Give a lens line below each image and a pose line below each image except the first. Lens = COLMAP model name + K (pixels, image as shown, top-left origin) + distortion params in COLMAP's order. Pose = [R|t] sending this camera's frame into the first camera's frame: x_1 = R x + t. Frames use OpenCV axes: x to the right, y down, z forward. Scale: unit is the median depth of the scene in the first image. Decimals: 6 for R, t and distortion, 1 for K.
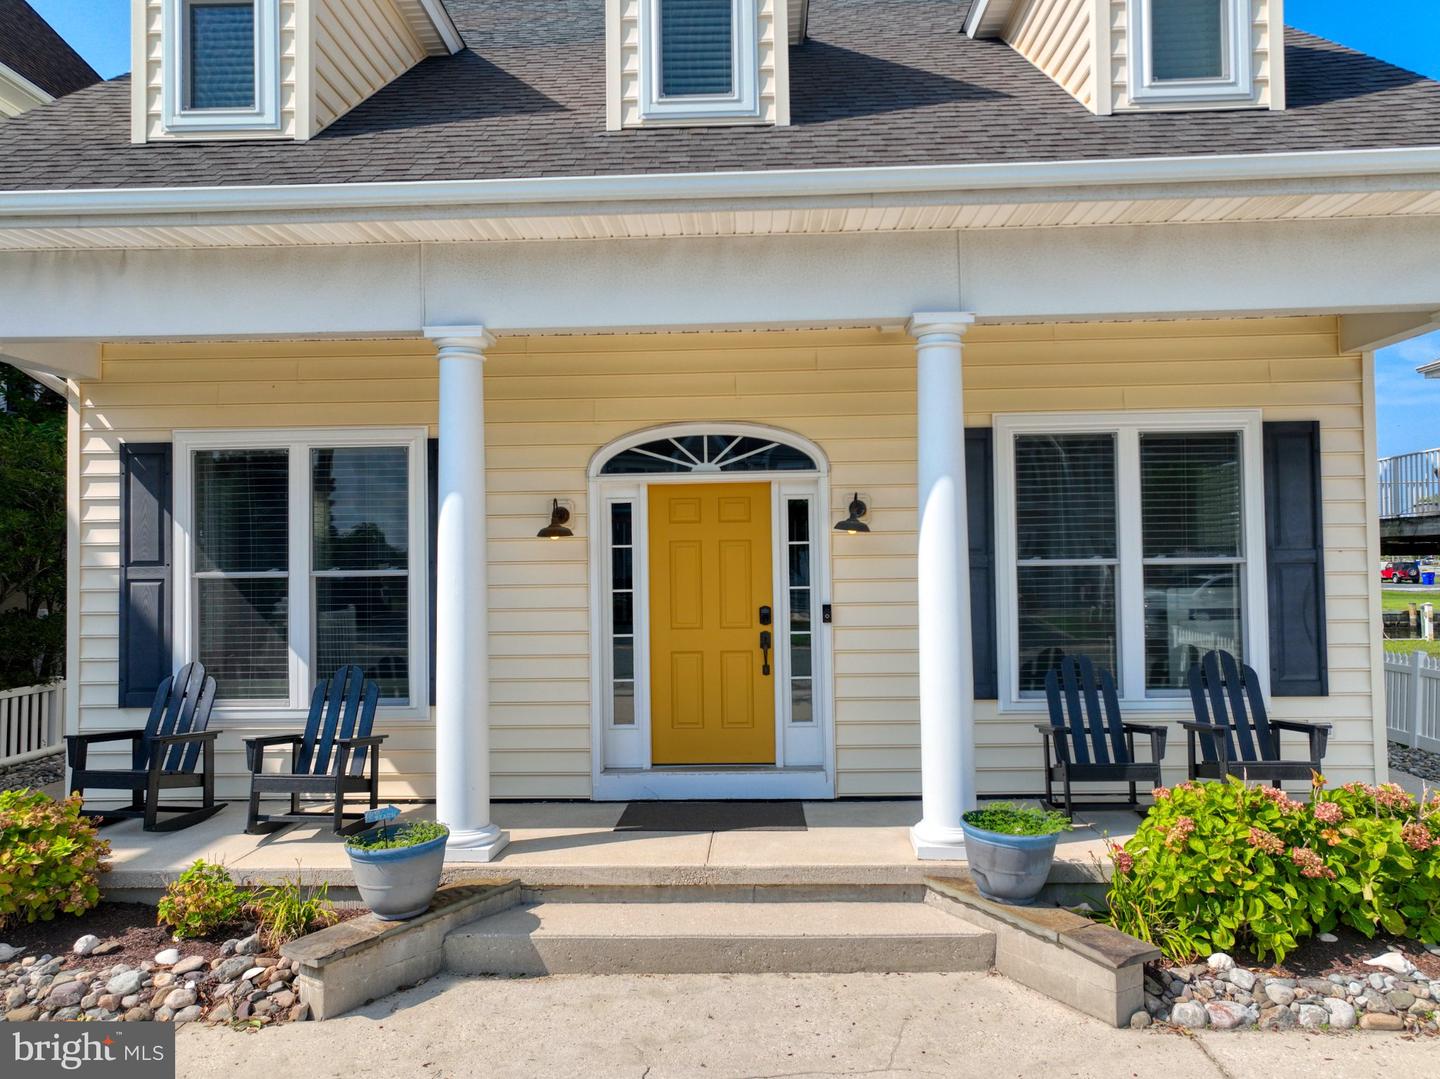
lens RADIAL K [[1013.0, 0, 720.2], [0, 1013.0, 537.4], [0, 0, 1]] dist [-0.002699, 0.018720]
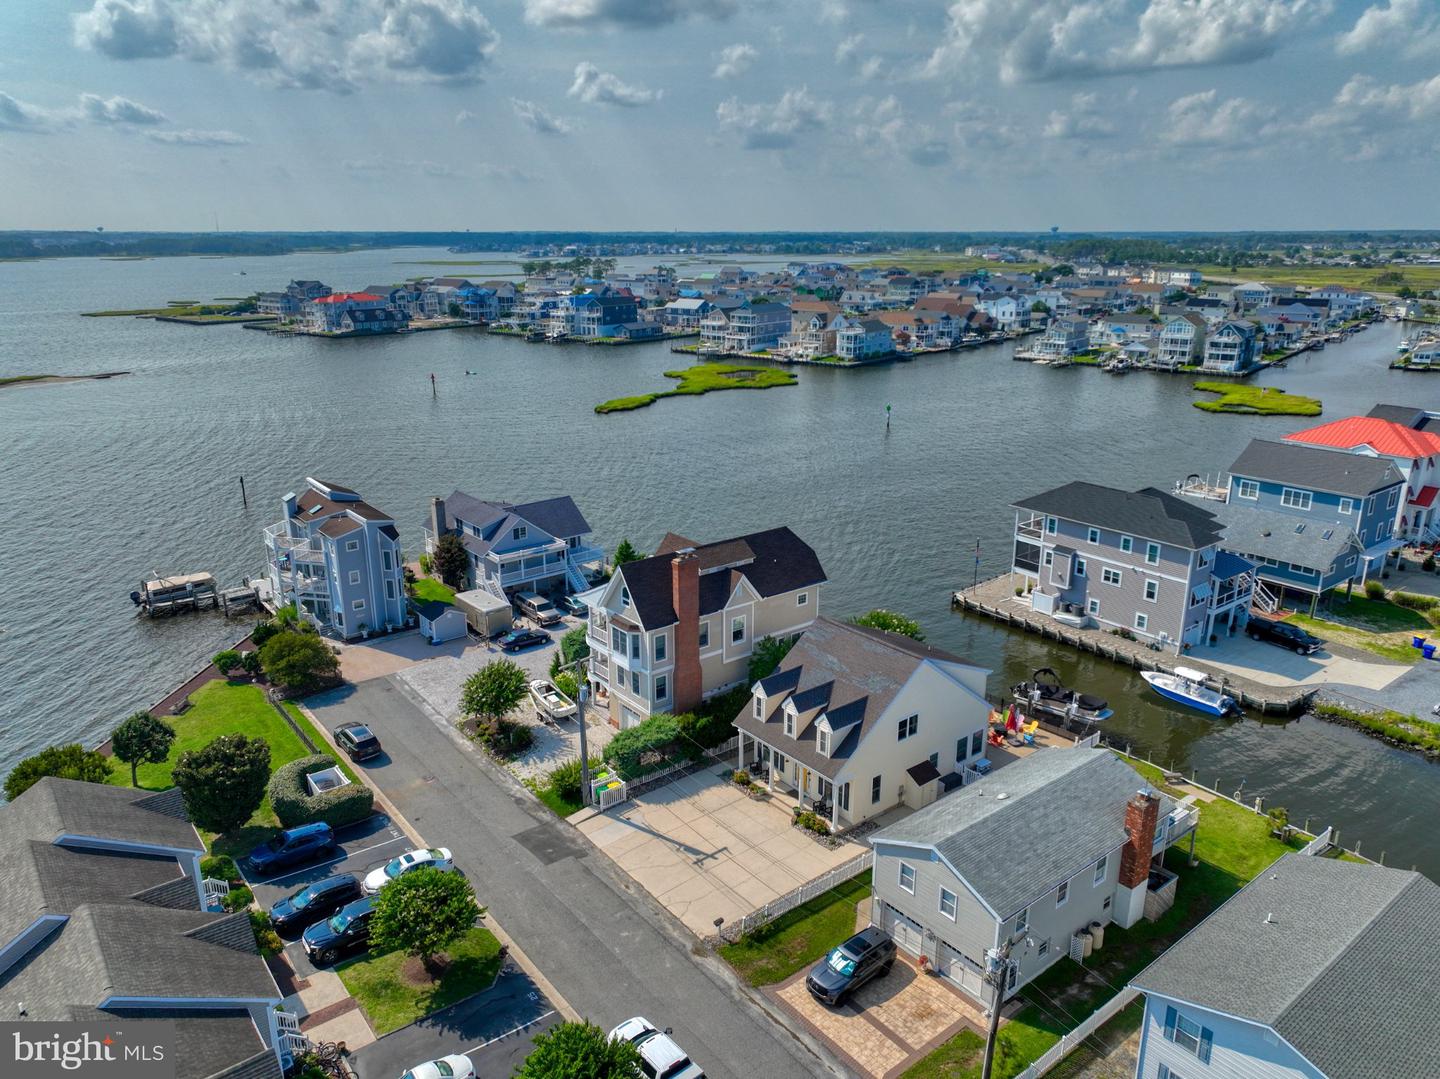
lens RADIAL K [[1013.0, 0, 719.2], [0, 1013.0, 534.5], [0, 0, 1]] dist [-0.002699, 0.018720]
pose [[0.649422, 0.227517, -0.725594, 5.994823], [0.013796, 0.950509, 0.310389, -5.123105], [0.760303, -0.211584, 0.614143, -4.995894]]
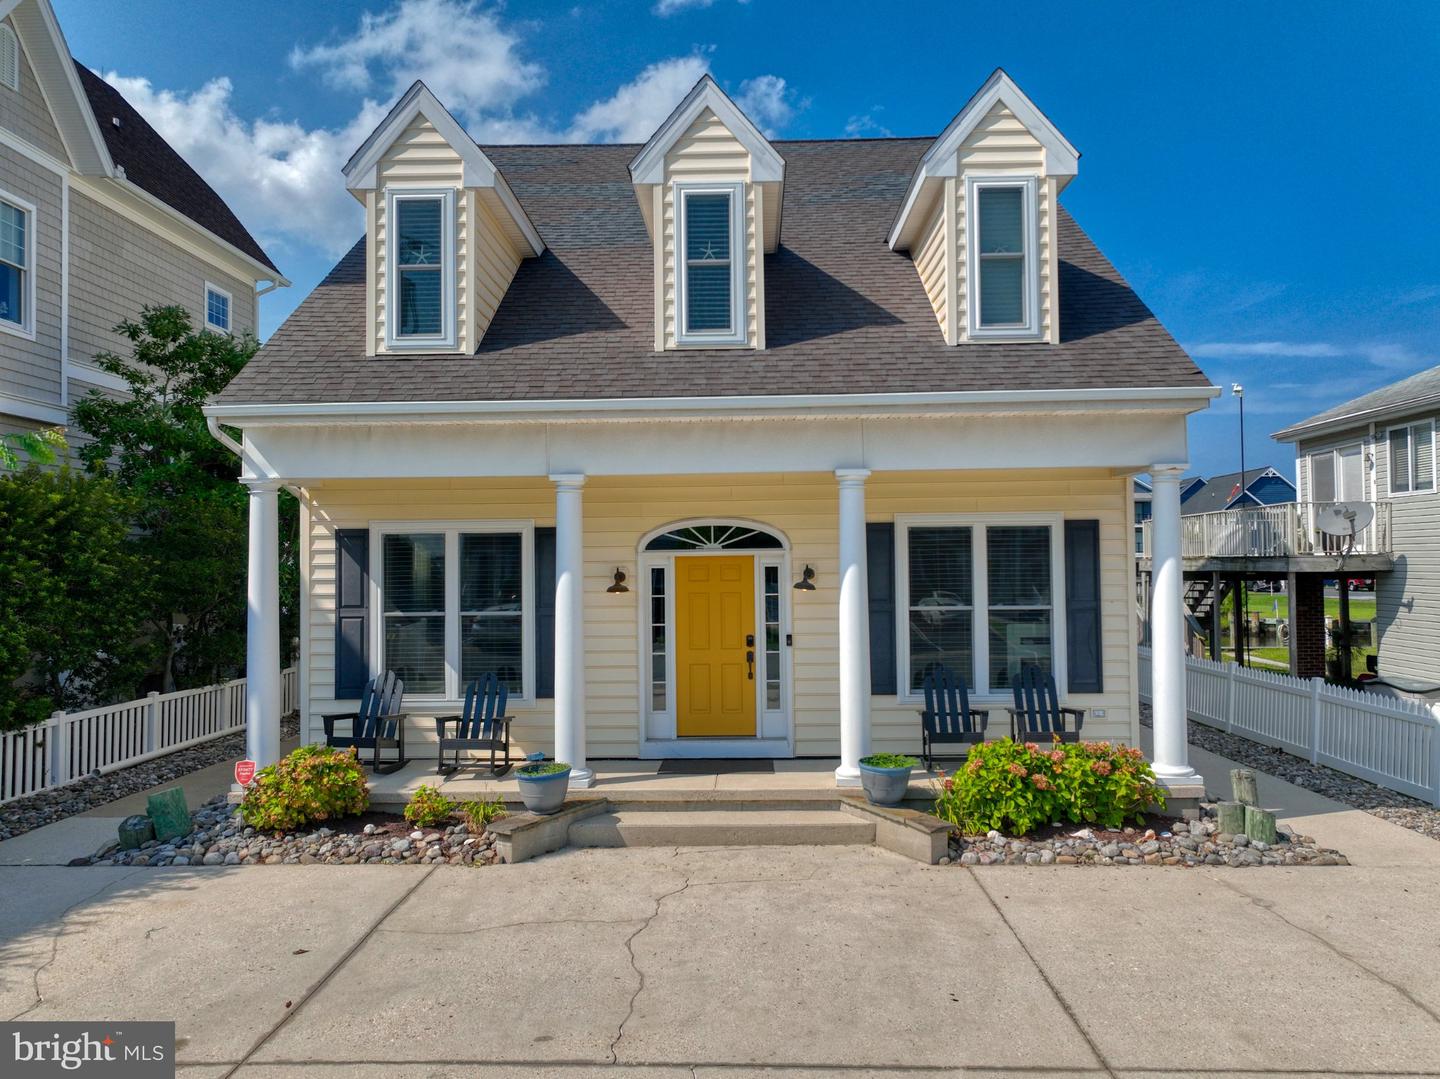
lens RADIAL K [[1013.0, 0, 721.0], [0, 1013.0, 538.1], [0, 0, 1]] dist [-0.002699, 0.018720]
pose [[0.999954, 0.002954, 0.009092, -0.016477], [-0.002946, 0.999995, -0.000892, -0.087199], [-0.009095, 0.000865, 0.999958, -0.610153]]
